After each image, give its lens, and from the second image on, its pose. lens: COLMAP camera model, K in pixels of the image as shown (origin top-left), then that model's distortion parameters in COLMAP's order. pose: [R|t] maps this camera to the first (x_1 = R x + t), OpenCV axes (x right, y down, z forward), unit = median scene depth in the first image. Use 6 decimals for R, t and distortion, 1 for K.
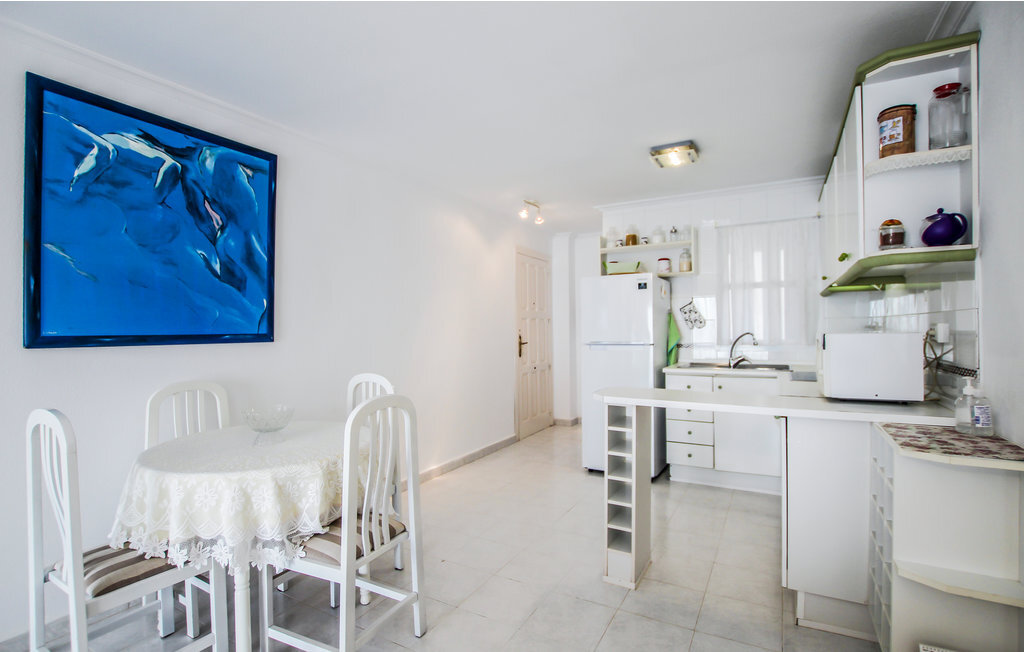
lens RADIAL K [[481.0, 0, 512.0], [0, 481.0, 326.0], [0, 0, 1]] dist [-0.026209, -0.000188]
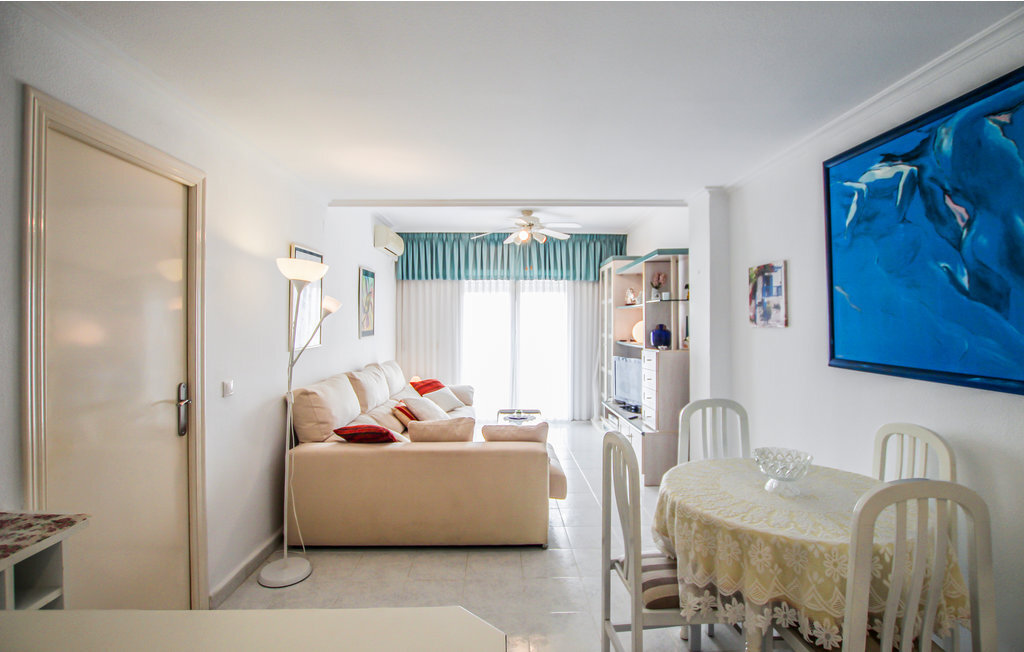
lens RADIAL K [[481.0, 0, 512.0], [0, 481.0, 326.0], [0, 0, 1]] dist [-0.026209, -0.000188]
pose [[-0.857515, 0.021896, -0.513993, 0.338987], [0.016423, 0.999750, 0.015190, -0.078551], [0.514197, 0.004584, -0.857660, 1.287959]]
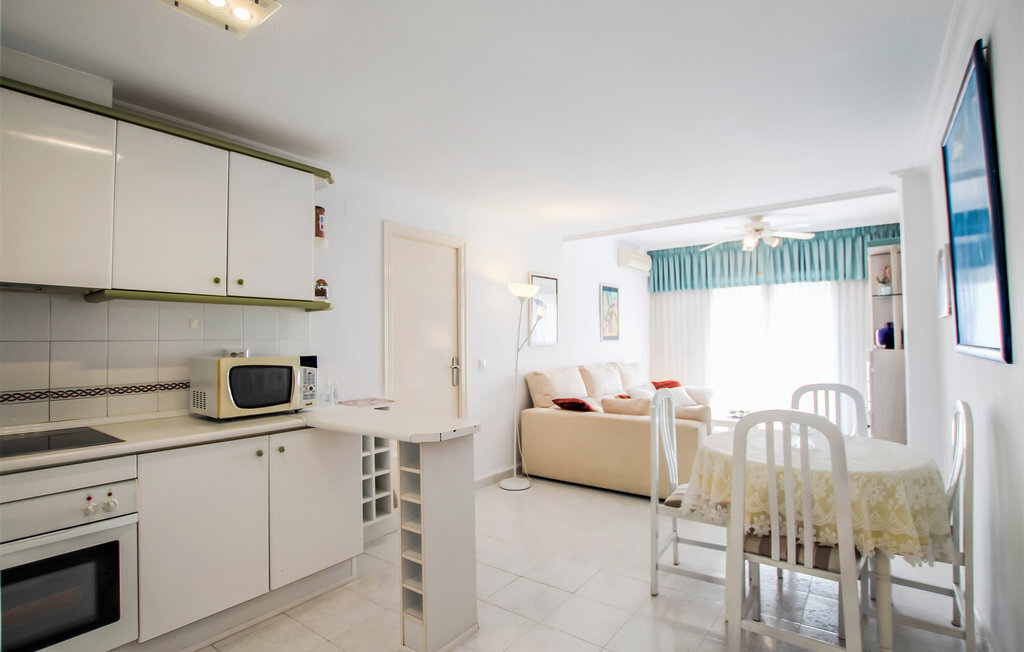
lens RADIAL K [[499.8, 0, 500.4], [0, 499.8, 329.9], [0, 0, 1]] dist [-0.026206, -0.000232]
pose [[-0.990214, 0.028474, 0.136619, 0.006014], [0.024729, 0.999272, -0.029036, -0.001836], [-0.137346, -0.025374, -0.990198, 1.906469]]
